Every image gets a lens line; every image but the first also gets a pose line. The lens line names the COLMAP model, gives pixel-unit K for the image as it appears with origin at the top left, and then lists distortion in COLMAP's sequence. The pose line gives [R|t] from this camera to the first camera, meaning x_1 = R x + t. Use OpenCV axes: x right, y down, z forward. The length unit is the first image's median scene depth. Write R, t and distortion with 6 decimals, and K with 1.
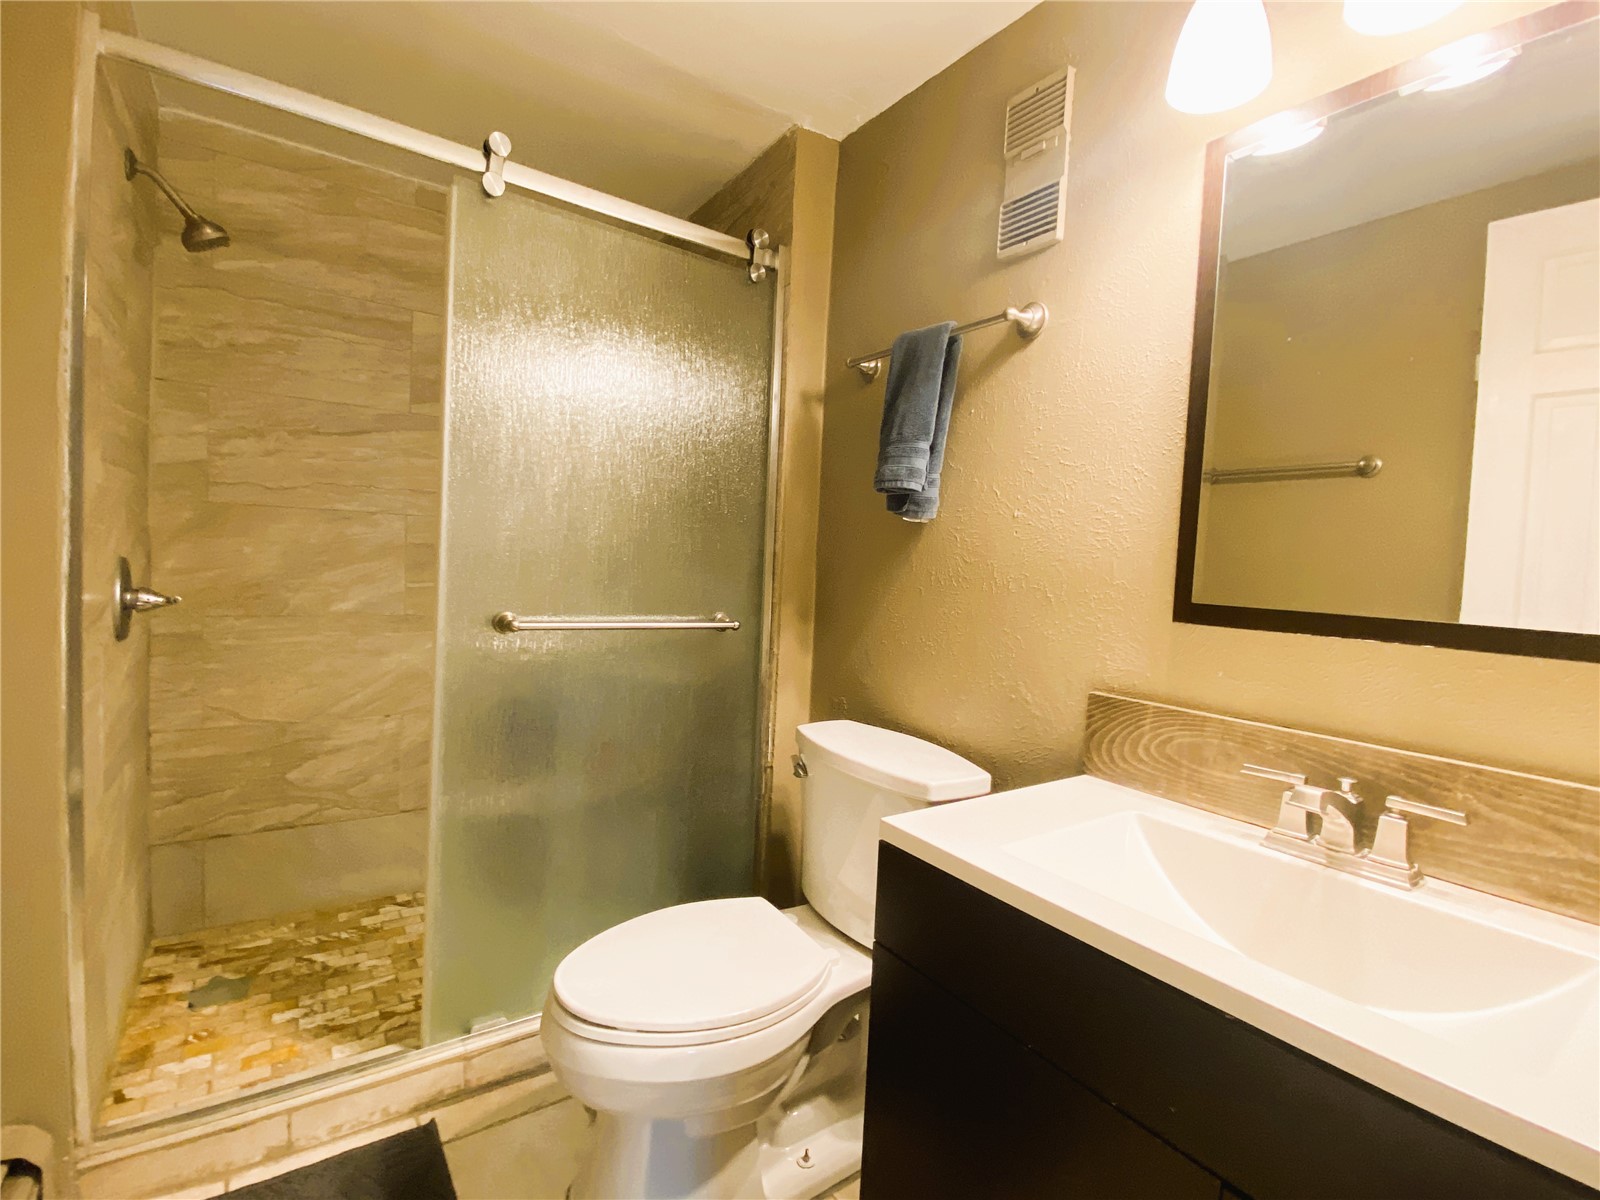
lens RADIAL K [[738.4, 0, 796.3], [0, 738.4, 599.0], [0, 0, 1]] dist [0.019360, -0.018829]
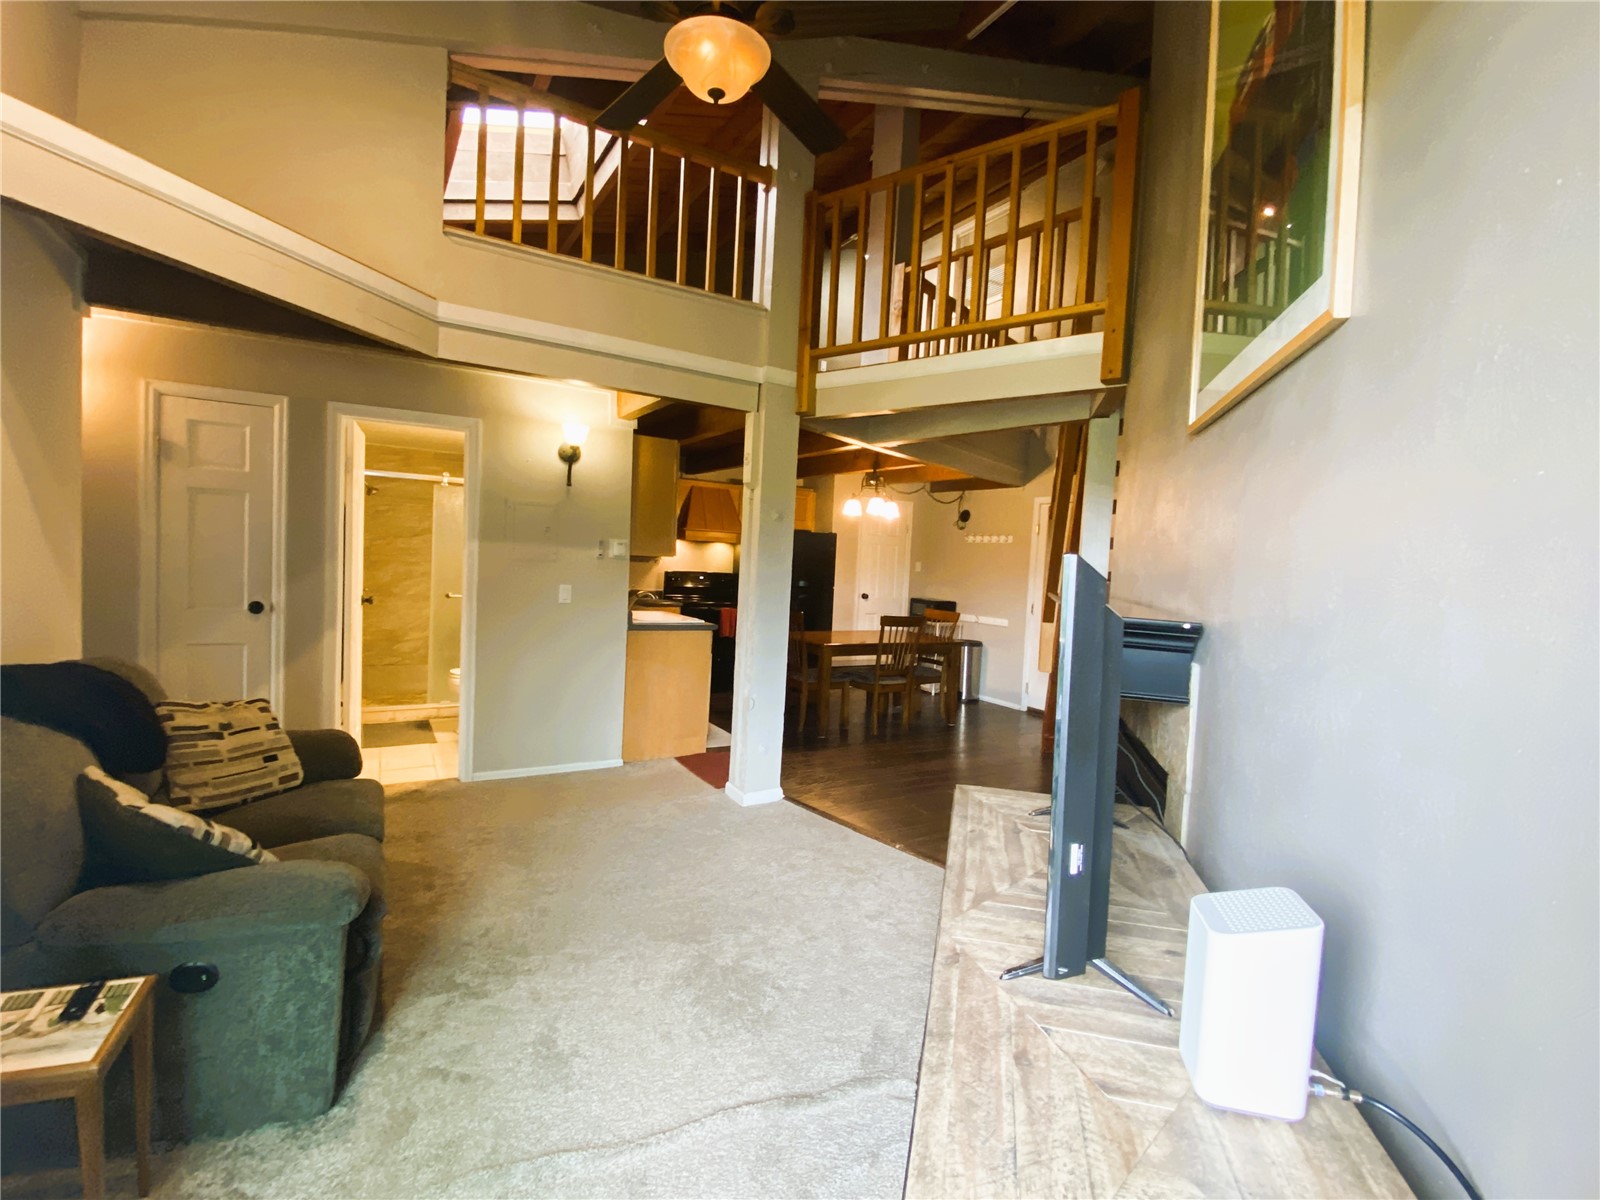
lens RADIAL K [[738.4, 0, 797.8], [0, 738.4, 600.8], [0, 0, 1]] dist [0.019360, -0.018829]
pose [[0.995936, -0.000081, -0.090069, 1.274336], [-0.000249, 0.999993, -0.003658, 0.054266], [0.090069, 0.003665, 0.995929, -1.927446]]
